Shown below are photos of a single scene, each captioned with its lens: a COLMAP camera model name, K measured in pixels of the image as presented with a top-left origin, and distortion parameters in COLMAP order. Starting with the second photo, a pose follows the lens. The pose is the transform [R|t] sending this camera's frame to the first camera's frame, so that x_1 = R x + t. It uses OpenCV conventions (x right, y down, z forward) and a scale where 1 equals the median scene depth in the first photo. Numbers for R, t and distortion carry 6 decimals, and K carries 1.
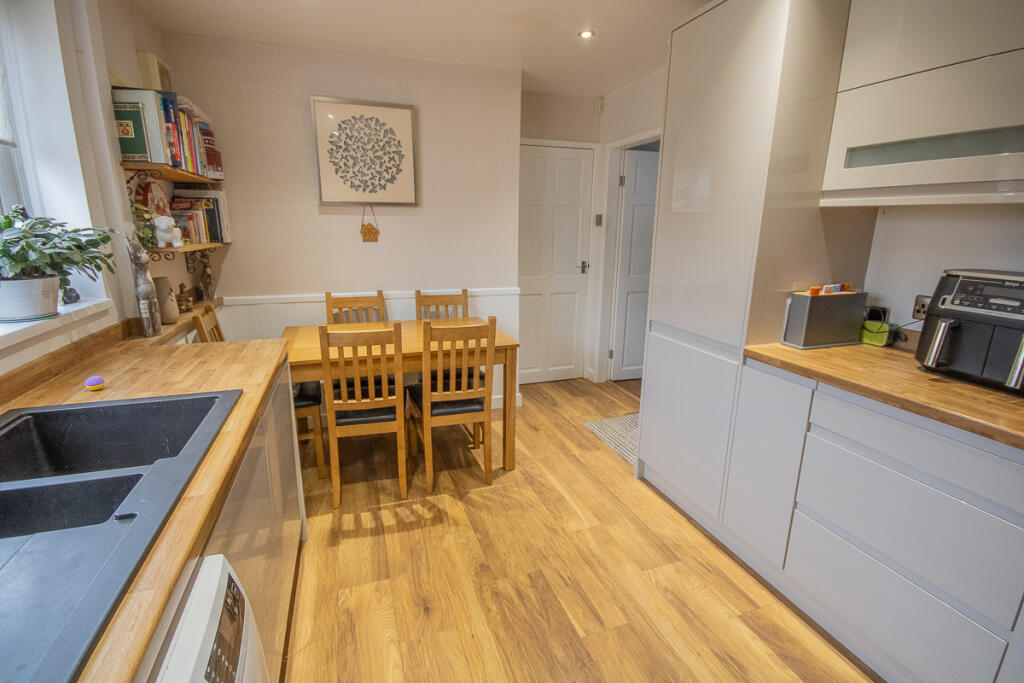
lens RADIAL K [[467.7, 0, 512.8], [0, 467.7, 340.4], [0, 0, 1]] dist [-0.010481, 0.000926]
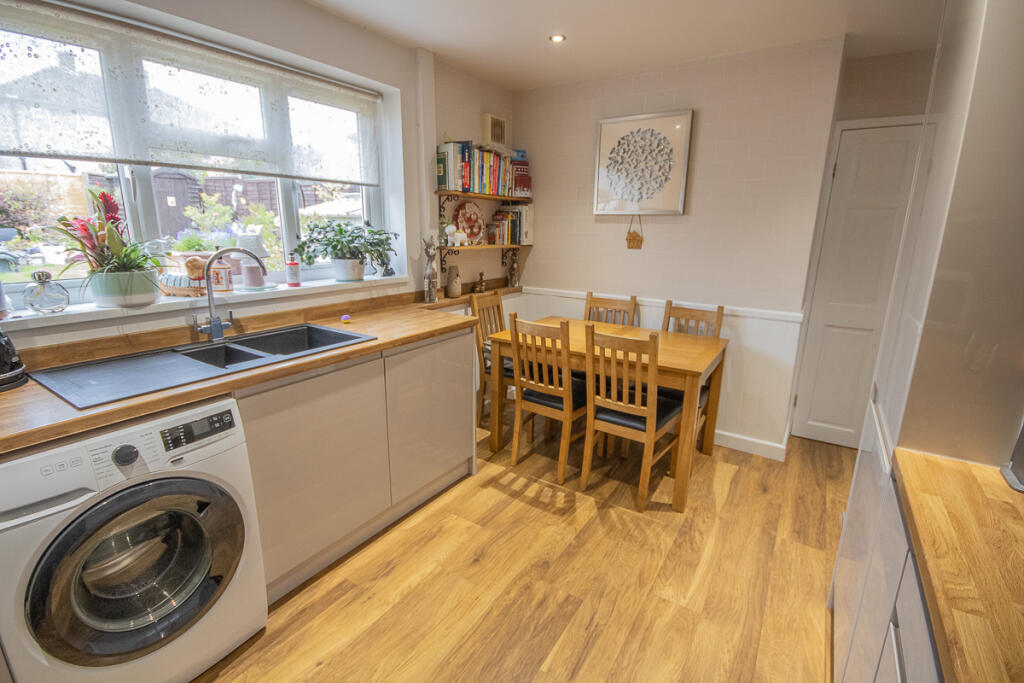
lens RADIAL K [[467.7, 0, 512.8], [0, 467.7, 340.0], [0, 0, 1]] dist [-0.010481, 0.000926]
pose [[0.608782, 0.183835, -0.771744, 0.489326], [-0.197317, 0.977299, 0.077148, -0.051071], [0.768408, 0.105312, 0.631236, 0.200635]]
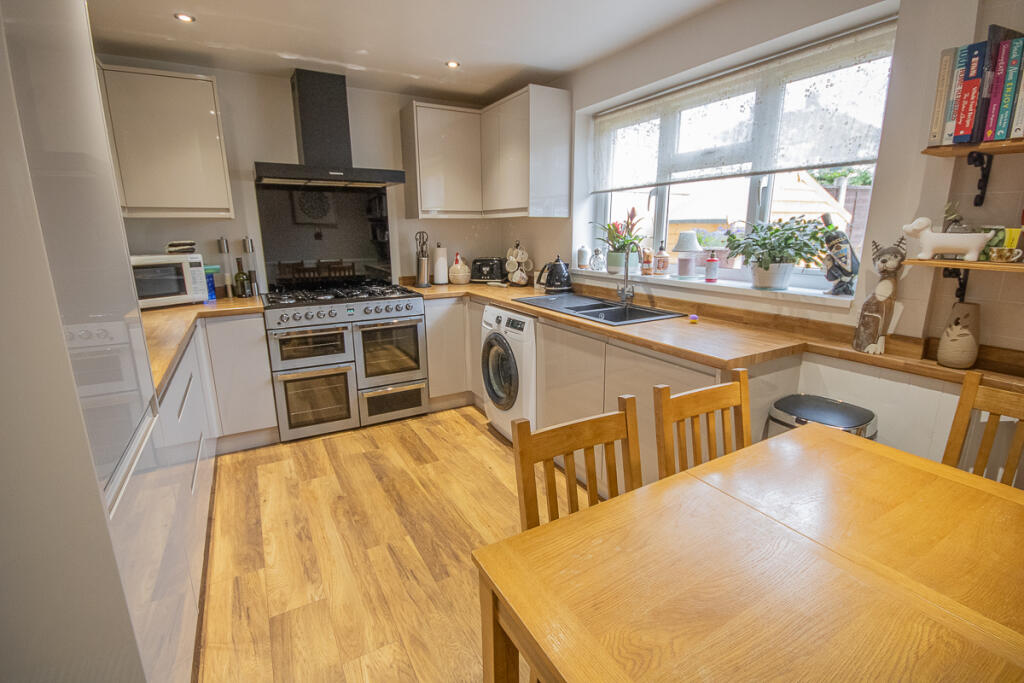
lens RADIAL K [[467.7, 0, 514.2], [0, 467.7, 337.8], [0, 0, 1]] dist [-0.010481, 0.000926]
pose [[-0.983938, 0.038979, -0.174203, 0.040438], [-0.044523, 0.891444, 0.450939, -0.332227], [0.172869, 0.451452, -0.875390, 1.344973]]
